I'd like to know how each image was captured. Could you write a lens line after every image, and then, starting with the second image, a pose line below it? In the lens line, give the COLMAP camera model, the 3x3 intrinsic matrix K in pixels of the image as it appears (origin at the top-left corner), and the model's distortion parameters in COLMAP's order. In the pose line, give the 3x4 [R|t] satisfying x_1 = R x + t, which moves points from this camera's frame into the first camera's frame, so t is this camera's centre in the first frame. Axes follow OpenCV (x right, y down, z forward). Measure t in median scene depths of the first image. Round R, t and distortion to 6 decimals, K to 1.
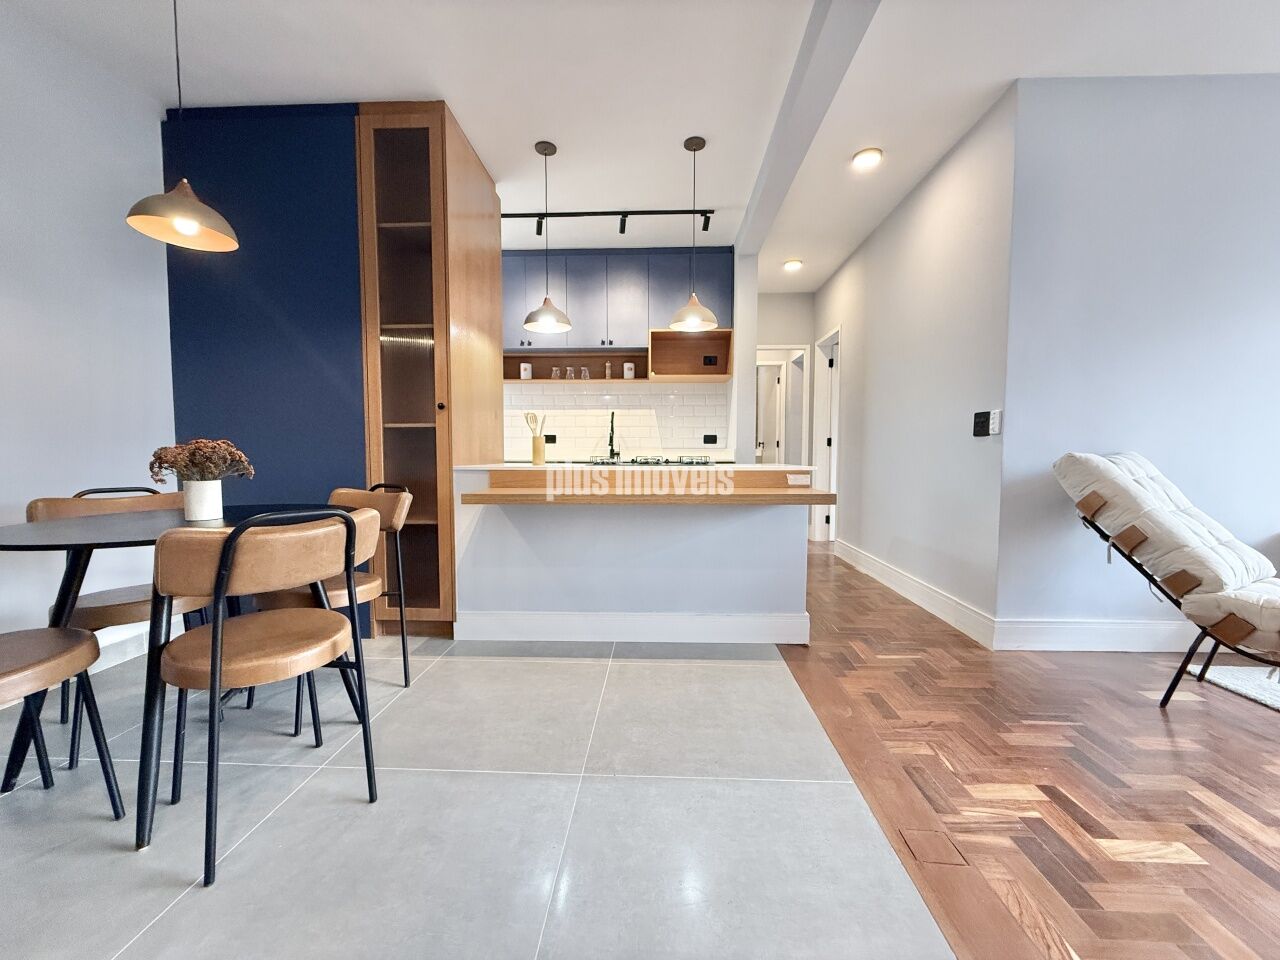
lens RADIAL K [[511.6, 0, 637.5], [0, 511.6, 479.9], [0, 0, 1]] dist [-0.000131, 0.000121]
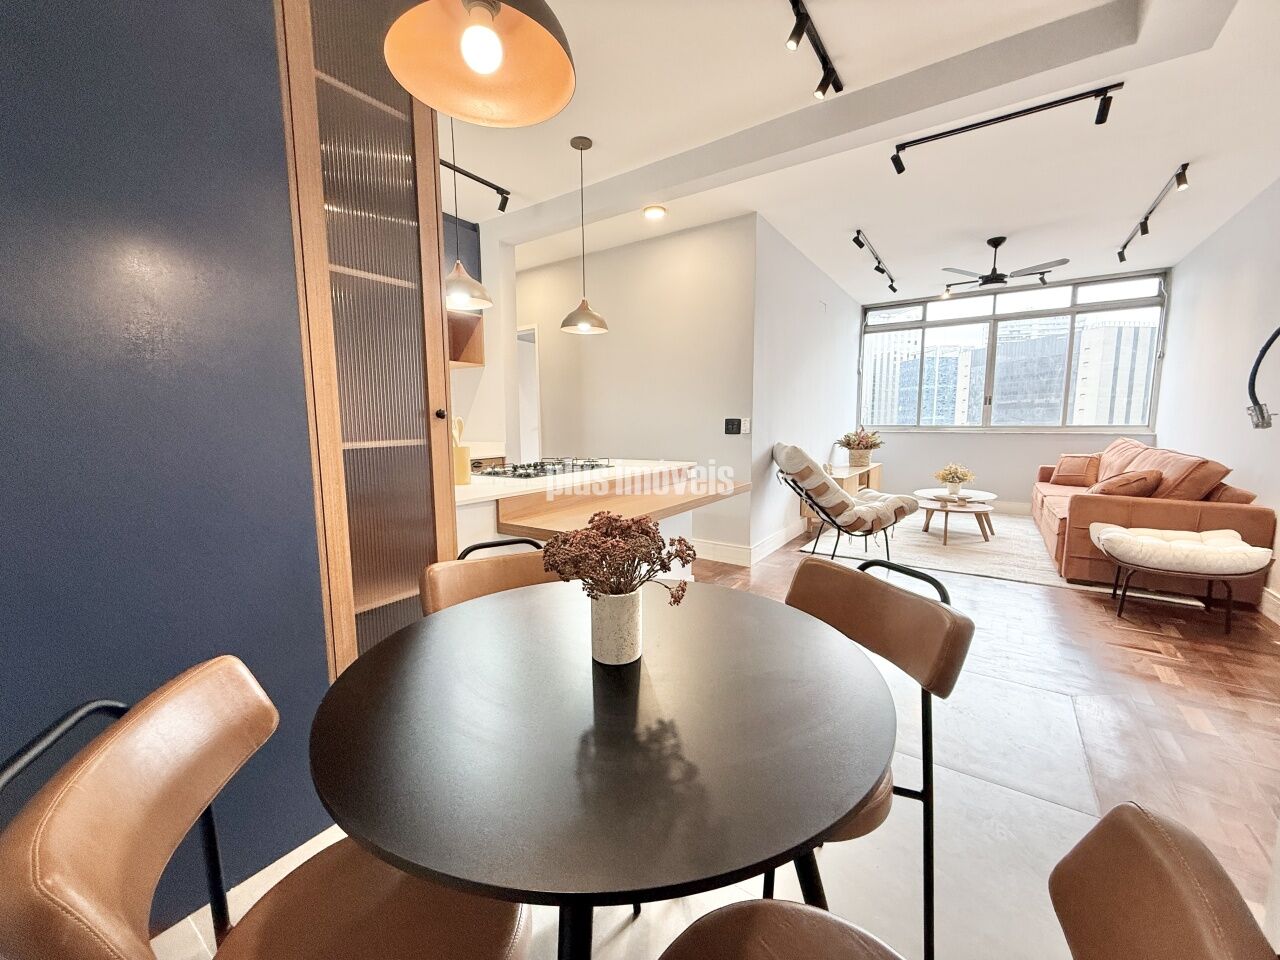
lens RADIAL K [[511.6, 0, 639.1], [0, 511.6, 480.2], [0, 0, 1]] dist [-0.000131, 0.000121]
pose [[0.524135, -0.105468, 0.845079, -0.797318], [0.055011, 0.994422, 0.089987, -0.101871], [-0.849857, -0.000676, 0.527013, 0.421004]]
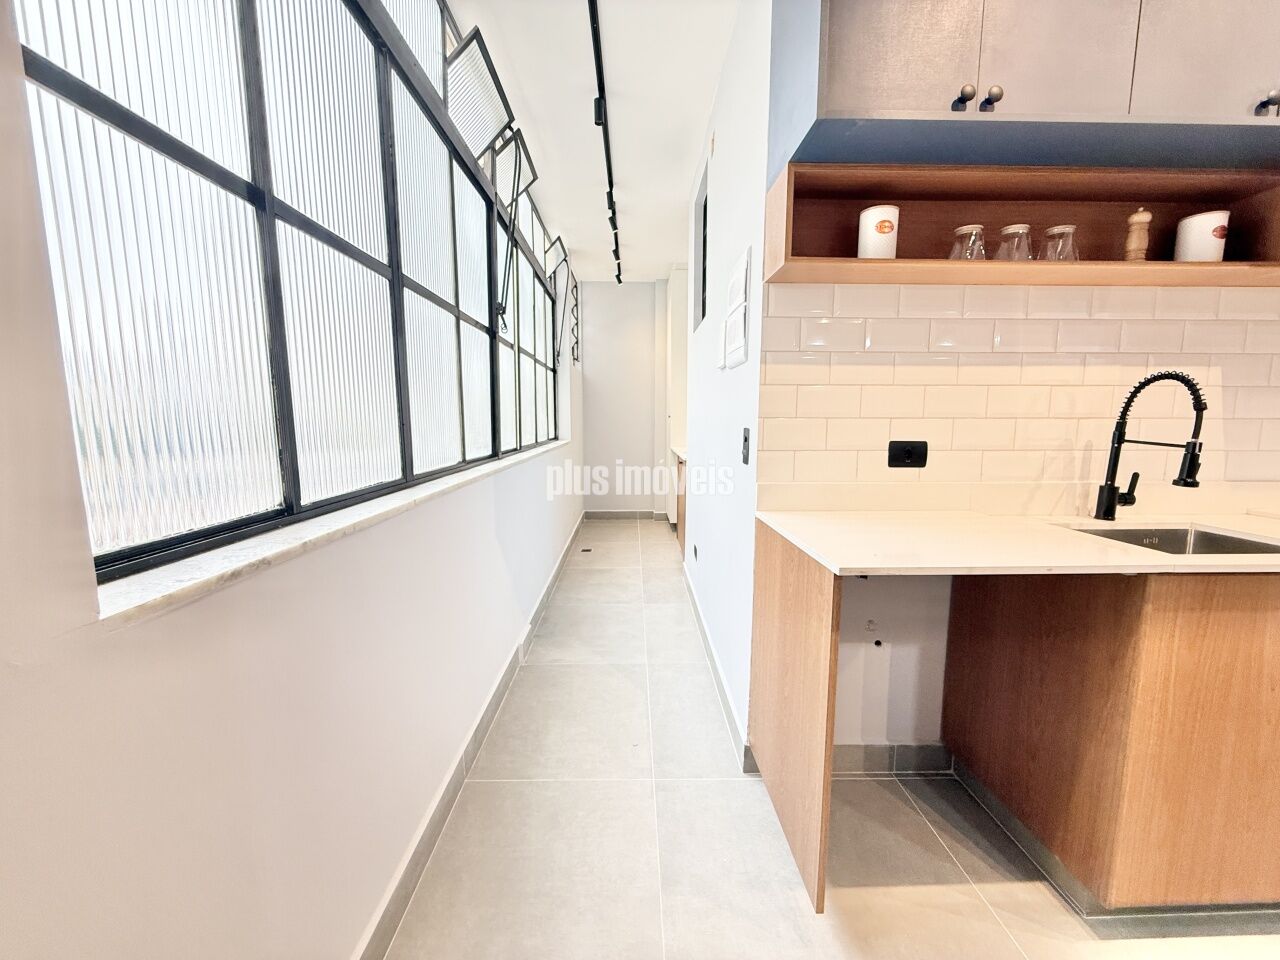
lens RADIAL K [[511.5, 0, 638.5], [0, 511.5, 482.4], [0, 0, 1]] dist [0.000983, 0.000208]
pose [[0.997755, -0.010404, 0.066159, -0.674866], [0.006059, 0.997831, 0.065541, -0.153669], [-0.066697, -0.064993, 0.995654, 1.236585]]
